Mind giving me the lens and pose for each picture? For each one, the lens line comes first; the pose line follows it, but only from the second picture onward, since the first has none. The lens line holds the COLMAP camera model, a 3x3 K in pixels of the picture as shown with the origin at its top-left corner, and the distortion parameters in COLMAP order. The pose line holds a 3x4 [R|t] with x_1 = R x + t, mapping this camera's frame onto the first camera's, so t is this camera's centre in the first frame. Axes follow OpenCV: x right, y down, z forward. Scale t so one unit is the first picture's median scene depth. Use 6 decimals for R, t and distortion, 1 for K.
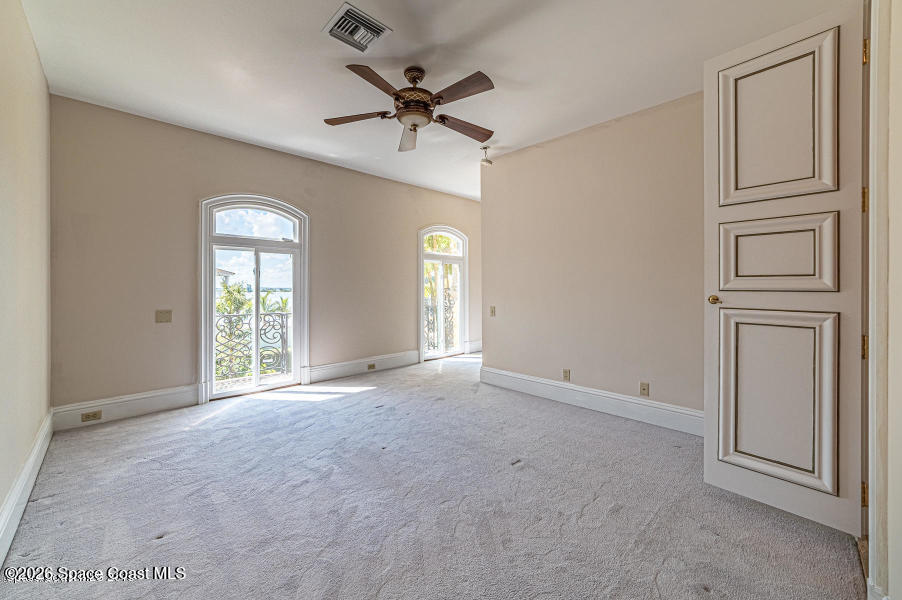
lens RADIAL K [[352.5, 0, 468.3], [0, 352.5, 287.2], [0, 0, 1]] dist [-0.014083, 0.003572]
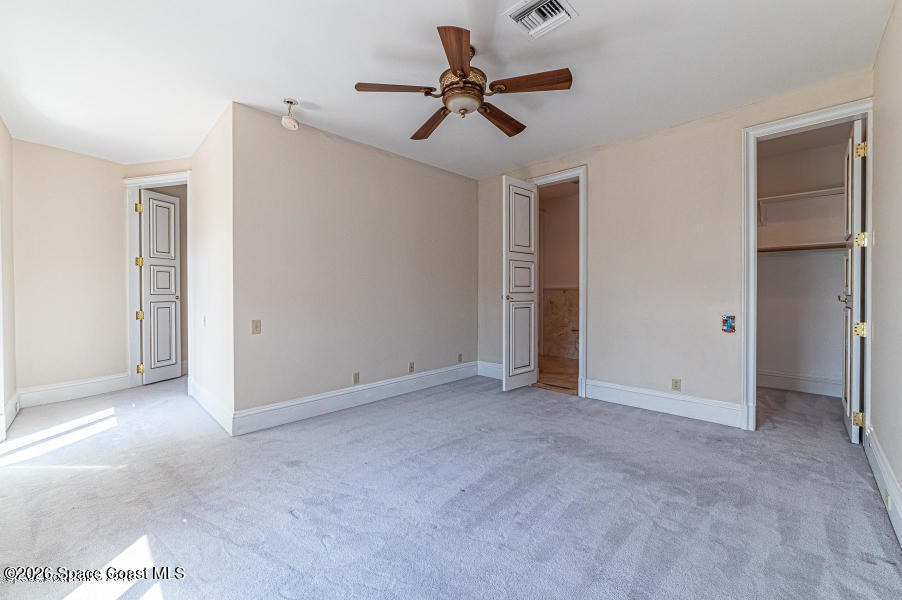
lens RADIAL K [[352.5, 0, 450.1], [0, 352.5, 295.8], [0, 0, 1]] dist [-0.014083, 0.003572]
pose [[0.031669, -0.012337, 0.999422, -0.745542], [0.004574, 0.999915, 0.012198, -0.000060], [-0.999488, 0.004185, 0.031723, 0.713783]]
